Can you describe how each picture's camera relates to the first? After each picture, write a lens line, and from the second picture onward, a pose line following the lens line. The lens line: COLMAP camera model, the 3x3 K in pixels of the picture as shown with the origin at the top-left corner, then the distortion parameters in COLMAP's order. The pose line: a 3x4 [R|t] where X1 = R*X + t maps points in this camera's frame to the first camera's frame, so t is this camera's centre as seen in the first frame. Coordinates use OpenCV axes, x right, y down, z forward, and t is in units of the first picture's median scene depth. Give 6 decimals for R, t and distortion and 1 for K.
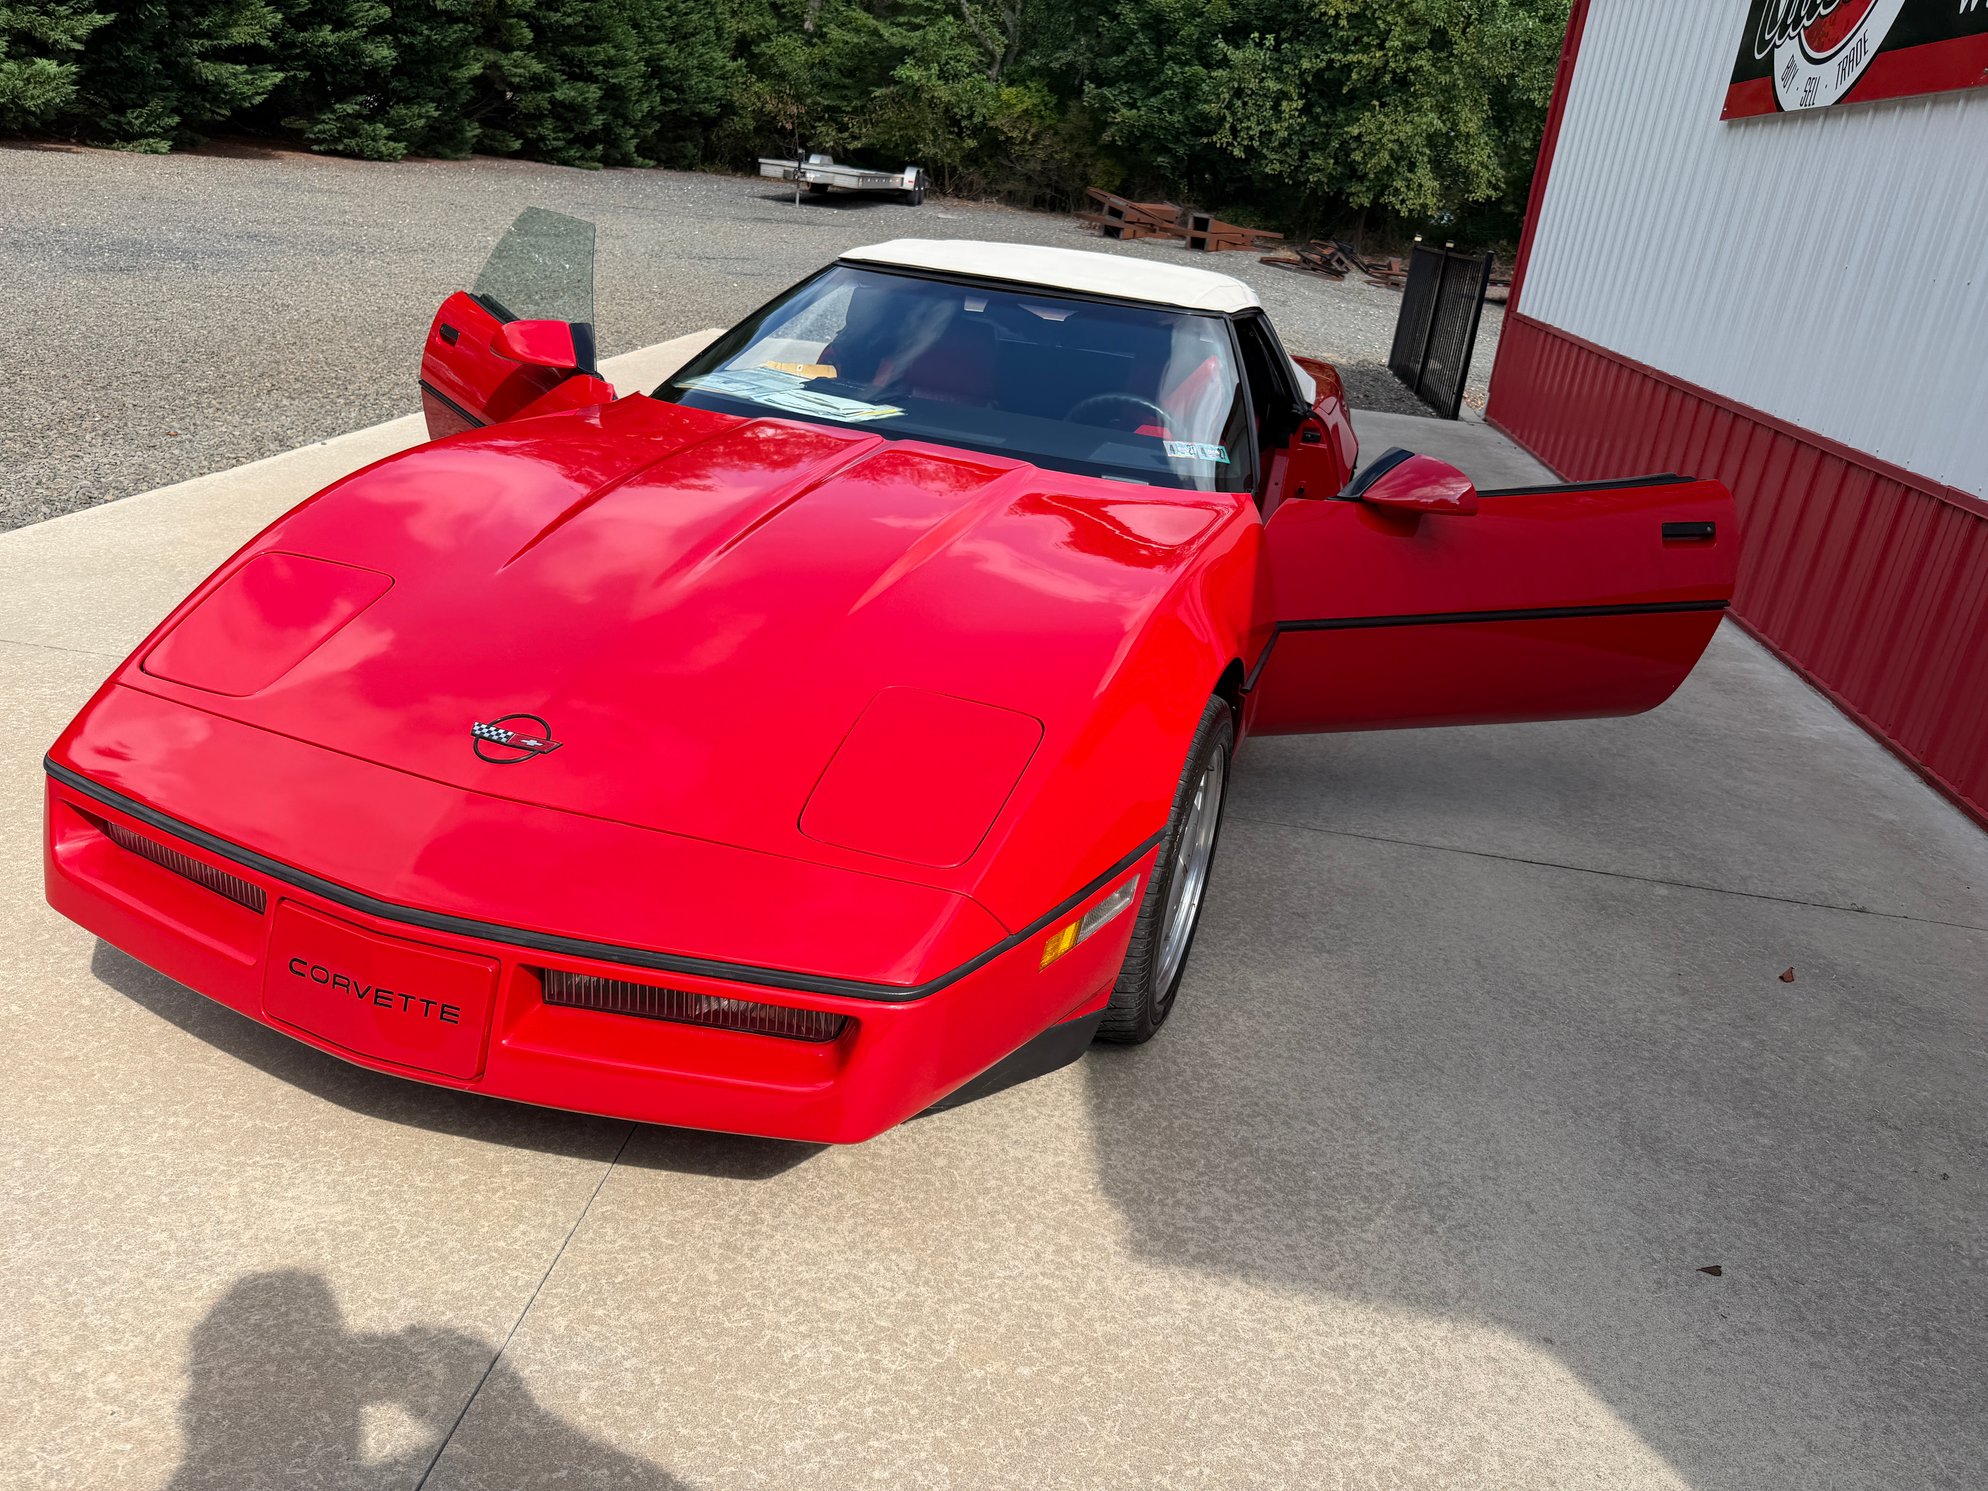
lens RADIAL K [[1415.3, 0, 996.6], [0, 1415.3, 739.6], [0, 0, 1]] dist [0.002663, -0.011393]
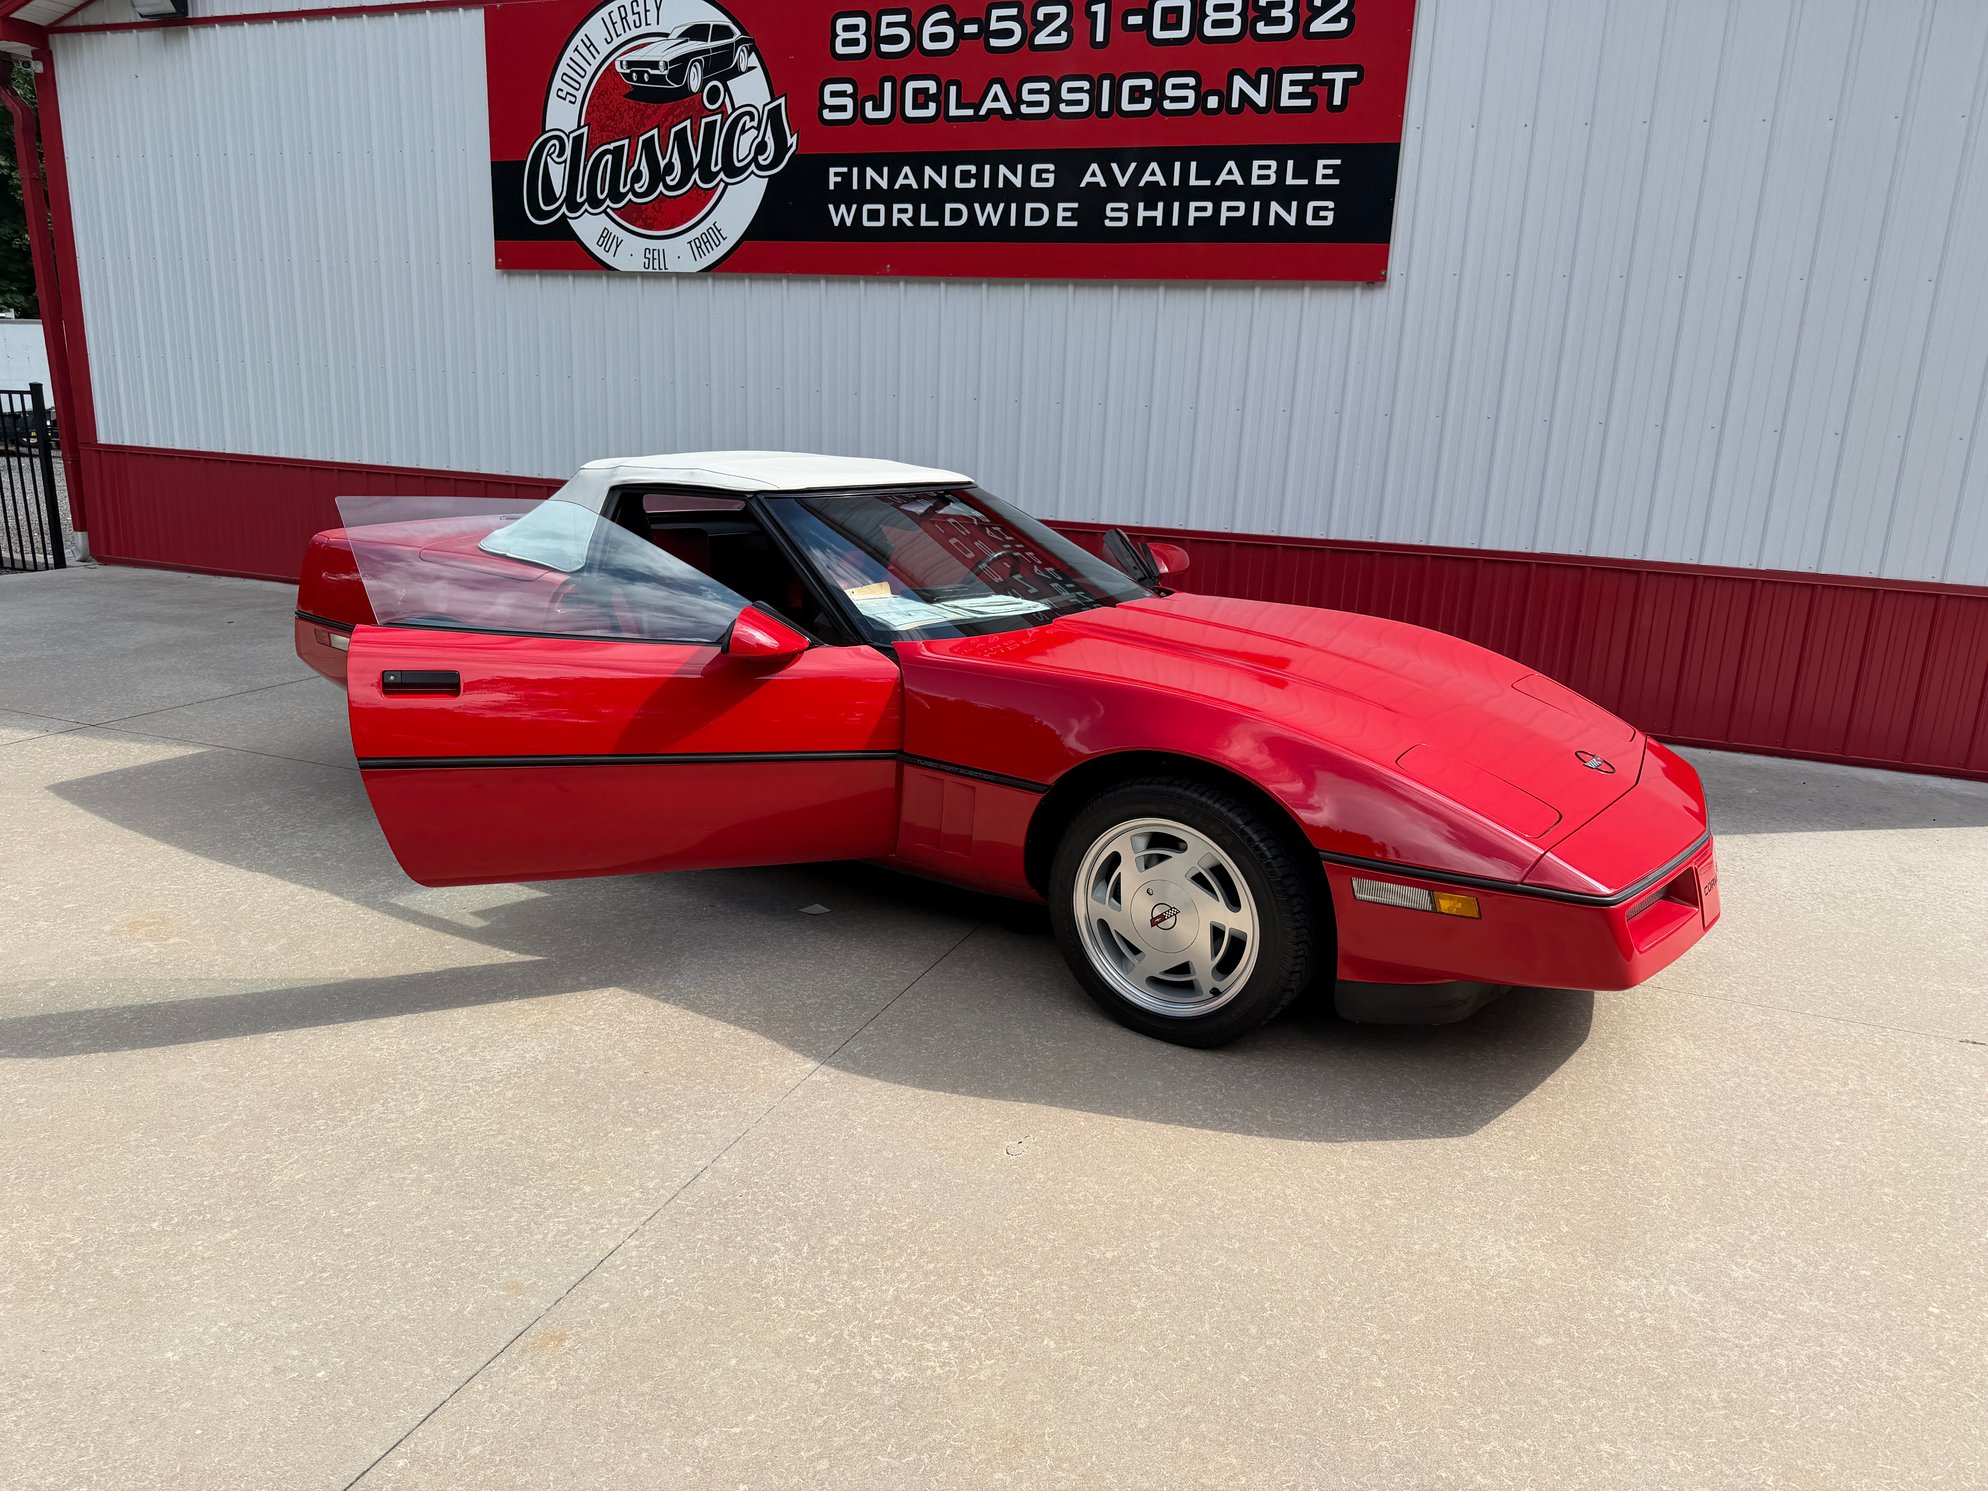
lens RADIAL K [[1419.5, 0, 1003.3], [0, 1419.5, 754.1], [0, 0, 1]] dist [0.008997, -0.018047]
pose [[0.246783, -0.334117, 0.909650, -0.126685], [0.350579, 0.905886, 0.237624, -0.041007], [-0.903434, 0.260263, 0.340692, 0.062535]]
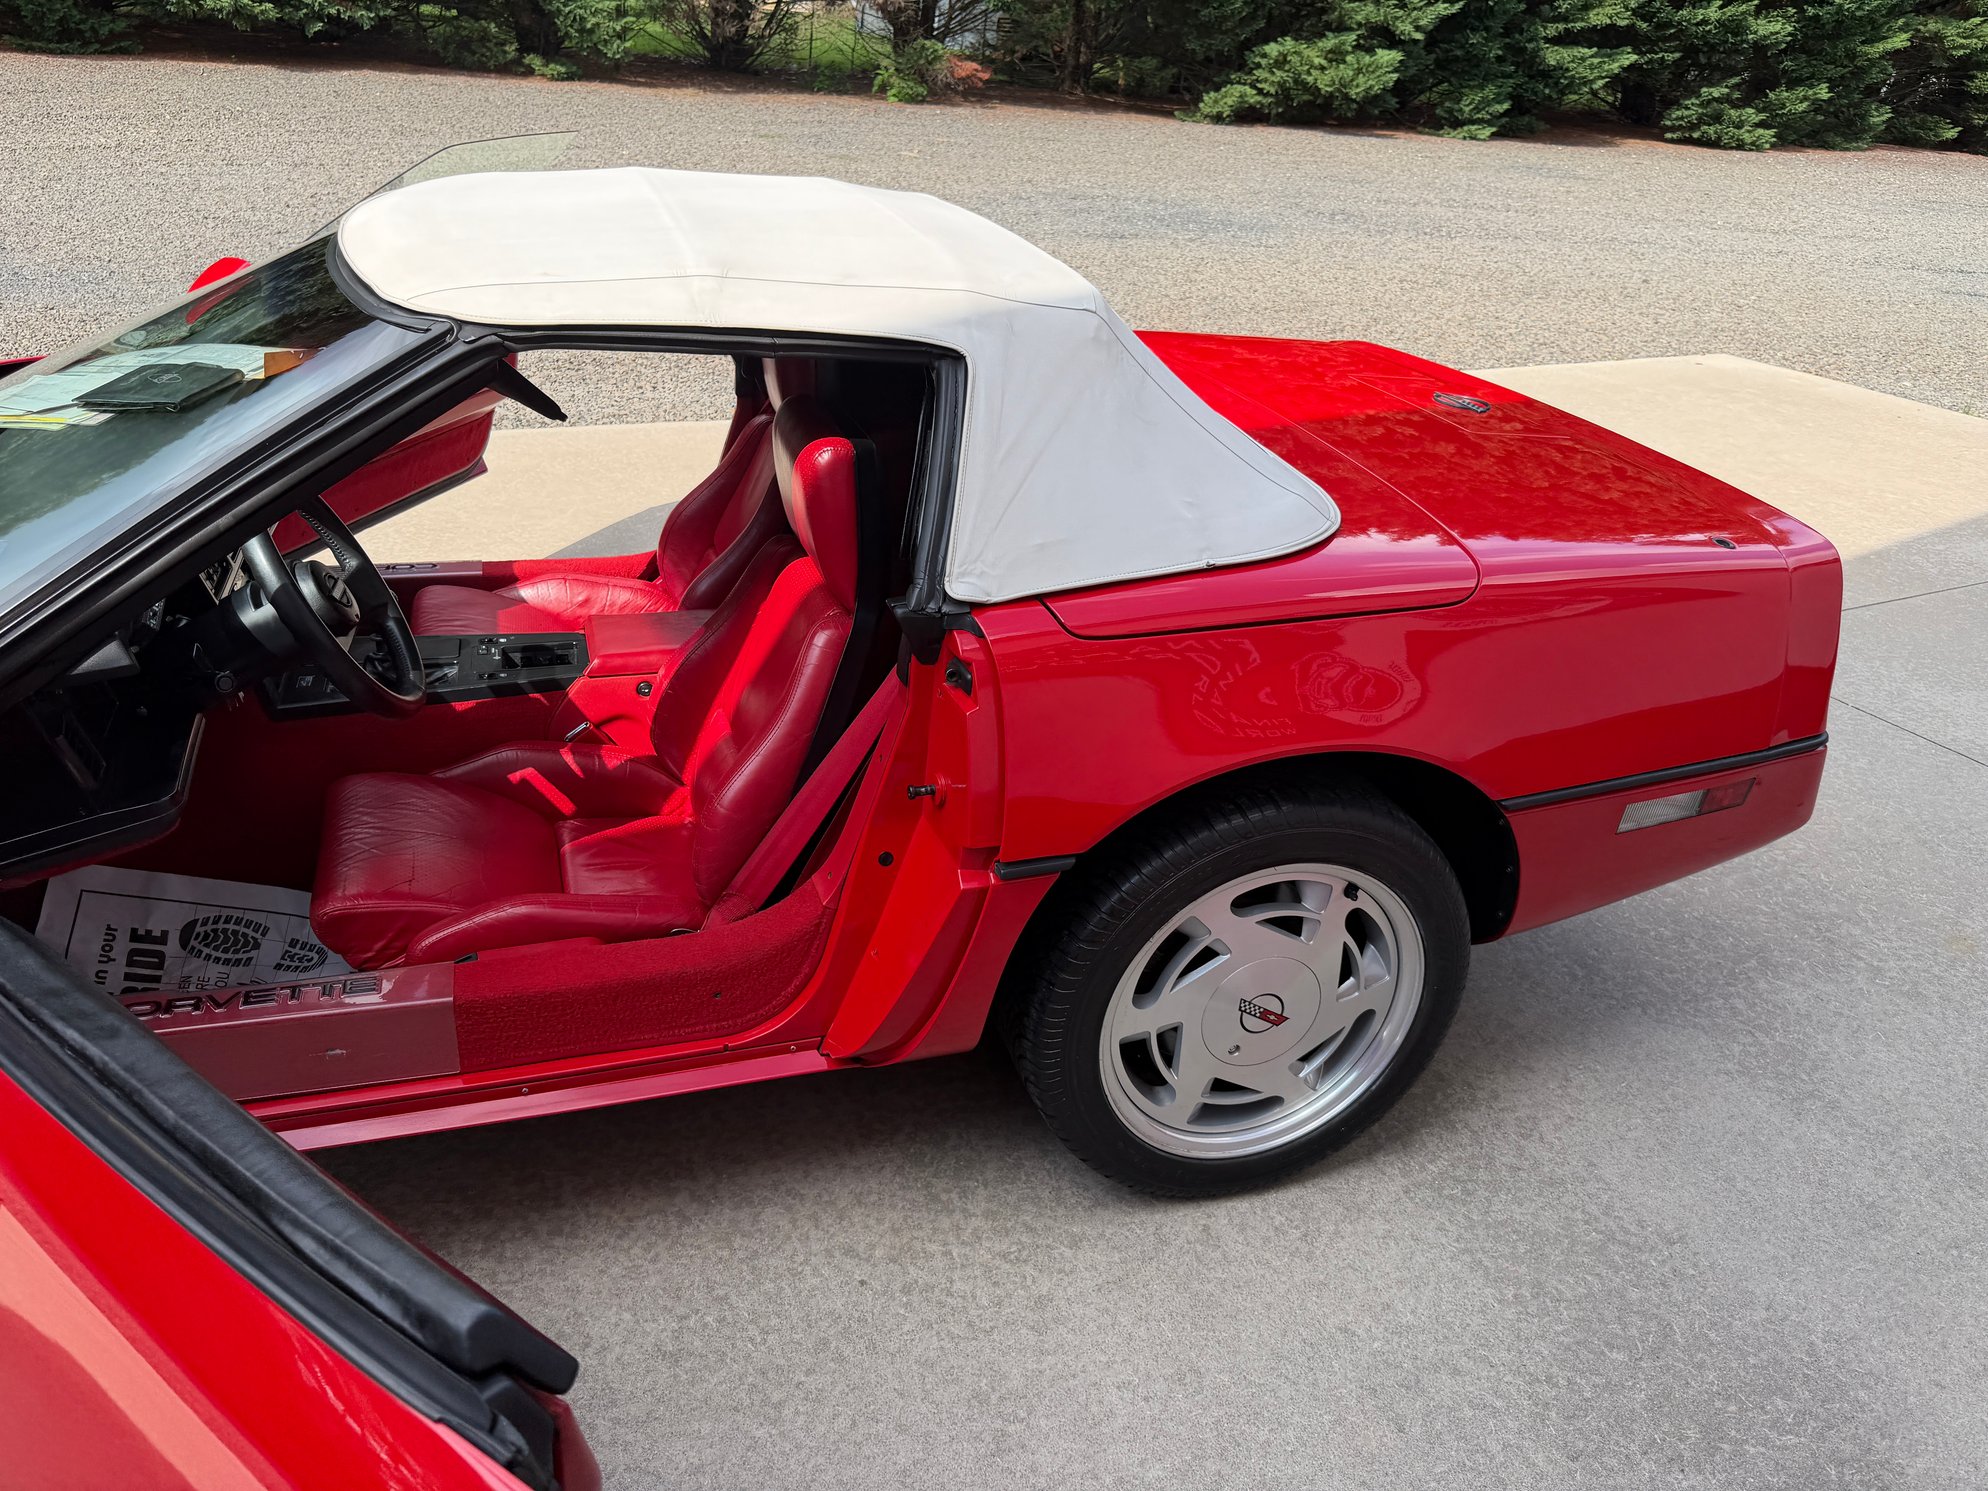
lens RADIAL K [[1425.0, 0, 977.8], [0, 1425.0, 724.1], [0, 0, 1]] dist [0.002687, -0.010843]
pose [[0.576919, 0.301396, -0.759161, 0.067035], [-0.310623, 0.940557, 0.137356, -0.032639], [0.755432, 0.156569, 0.636245, 0.094899]]
